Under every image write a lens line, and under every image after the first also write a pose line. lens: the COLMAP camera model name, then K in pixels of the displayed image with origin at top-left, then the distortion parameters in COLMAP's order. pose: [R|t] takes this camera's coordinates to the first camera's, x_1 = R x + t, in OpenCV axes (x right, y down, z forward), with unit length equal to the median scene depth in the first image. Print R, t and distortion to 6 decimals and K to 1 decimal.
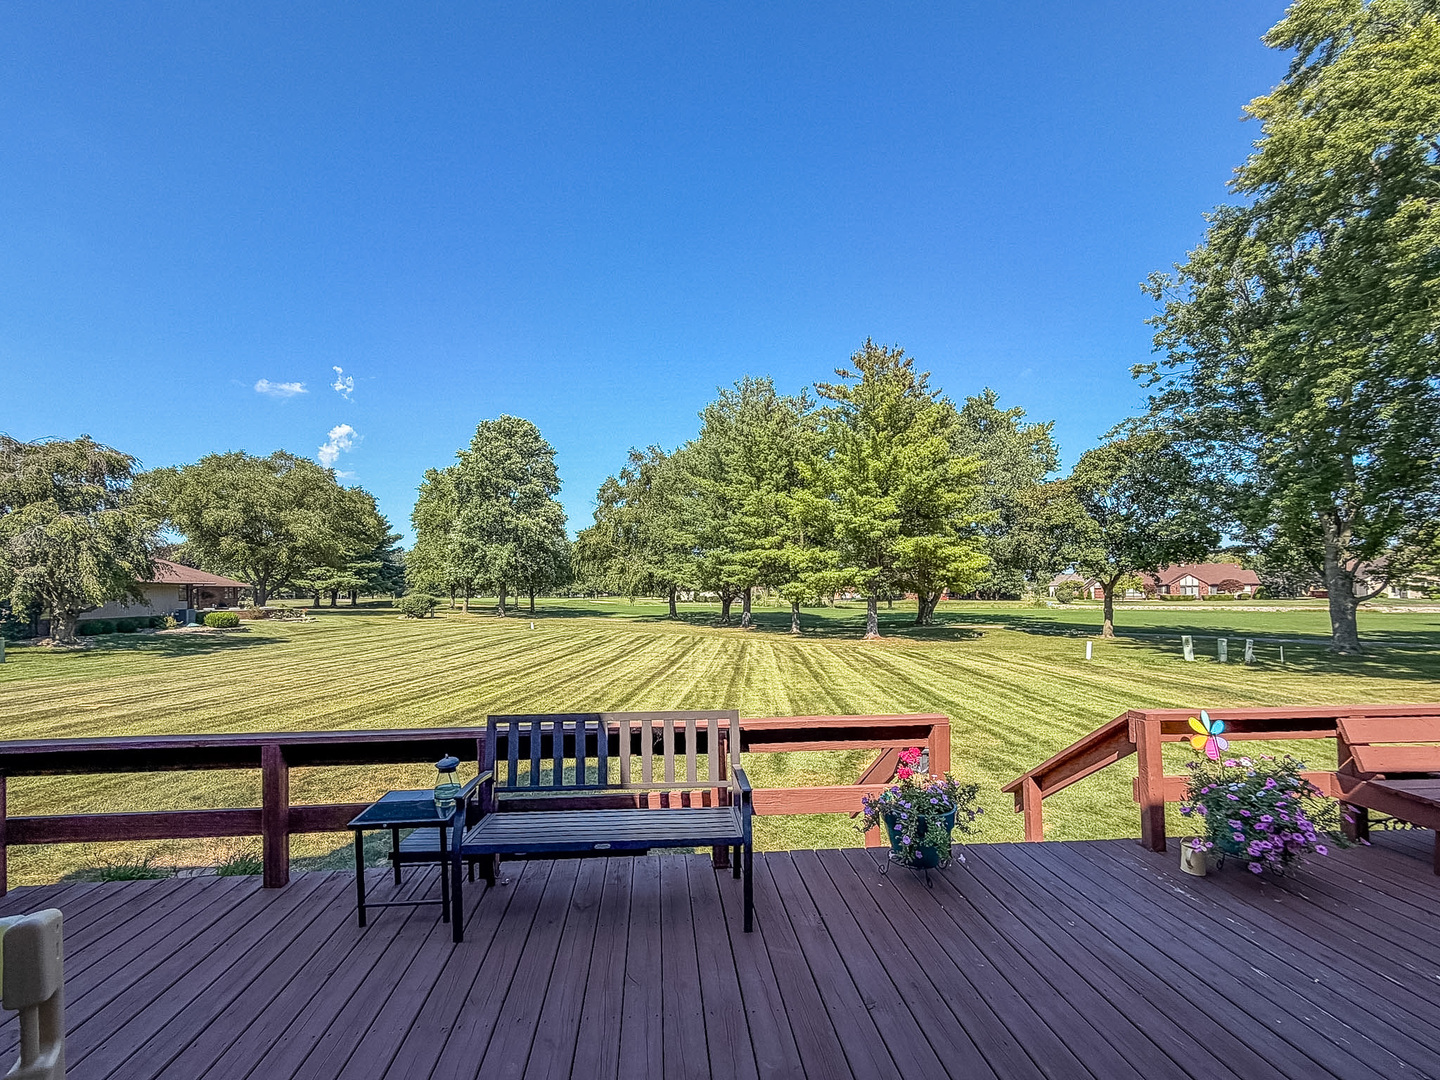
lens RADIAL K [[646.1, 0, 698.0], [0, 646.1, 570.3], [0, 0, 1]] dist [0.015821, 0.000189]
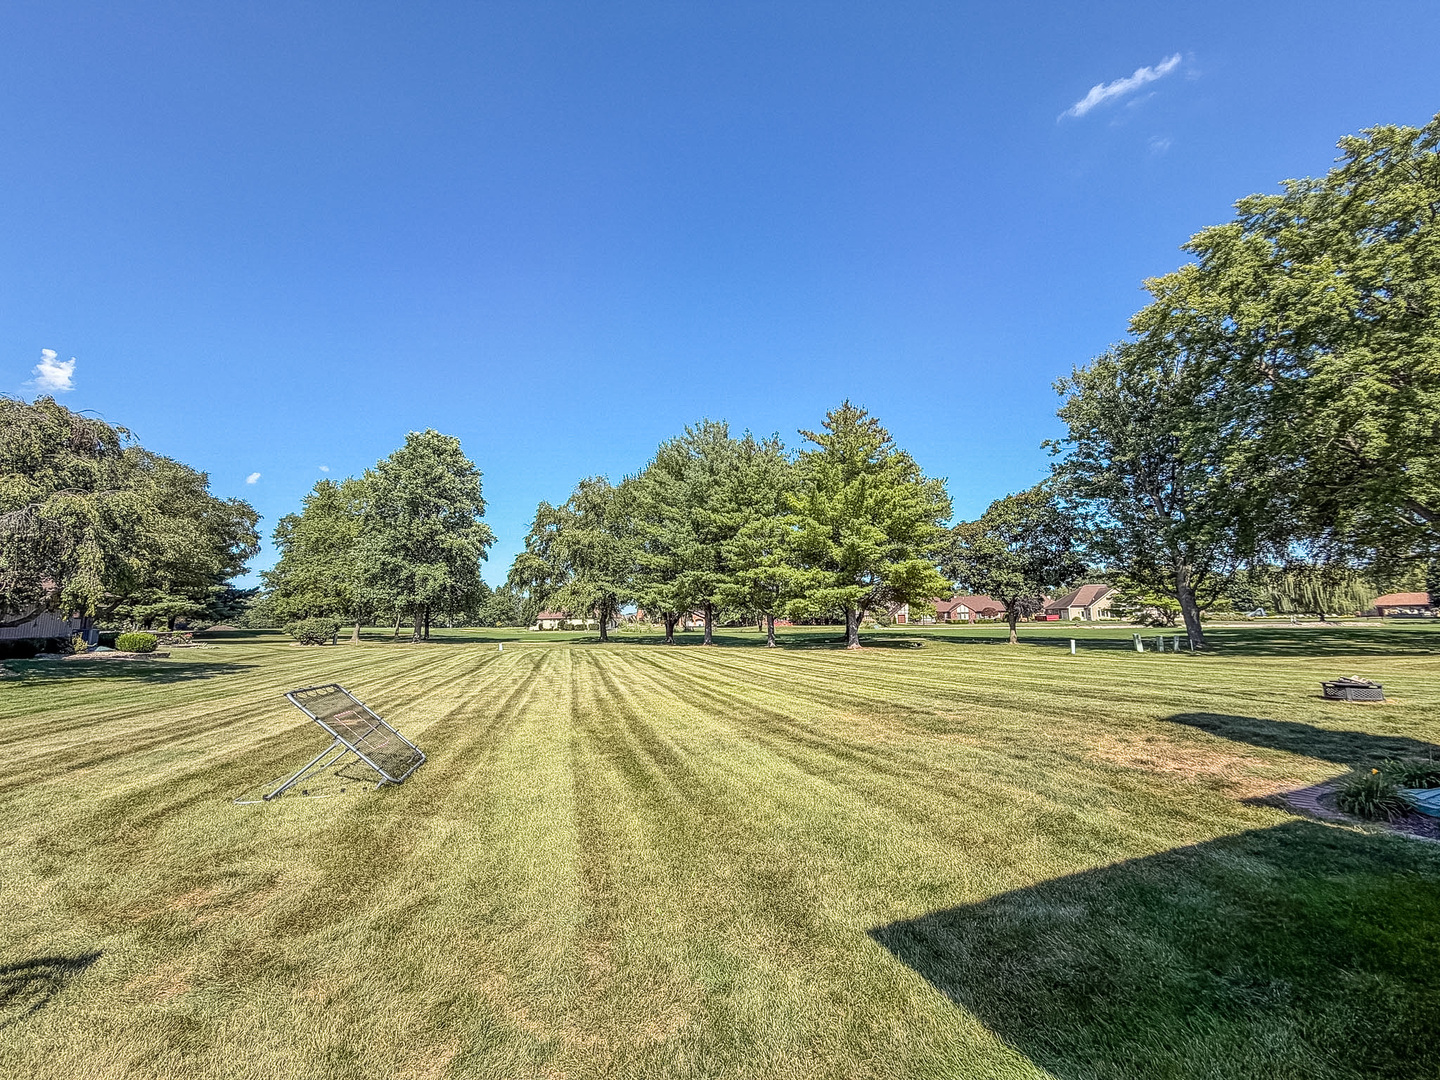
lens RADIAL K [[593.1, 0, 715.4], [0, 593.1, 537.7], [0, 0, 1]] dist [0.000255, 0.000166]
pose [[0.940418, 0.042178, 0.337395, -0.221126], [-0.003667, 0.993477, -0.113975, 0.019818], [-0.340002, 0.105947, 0.934438, 0.049678]]
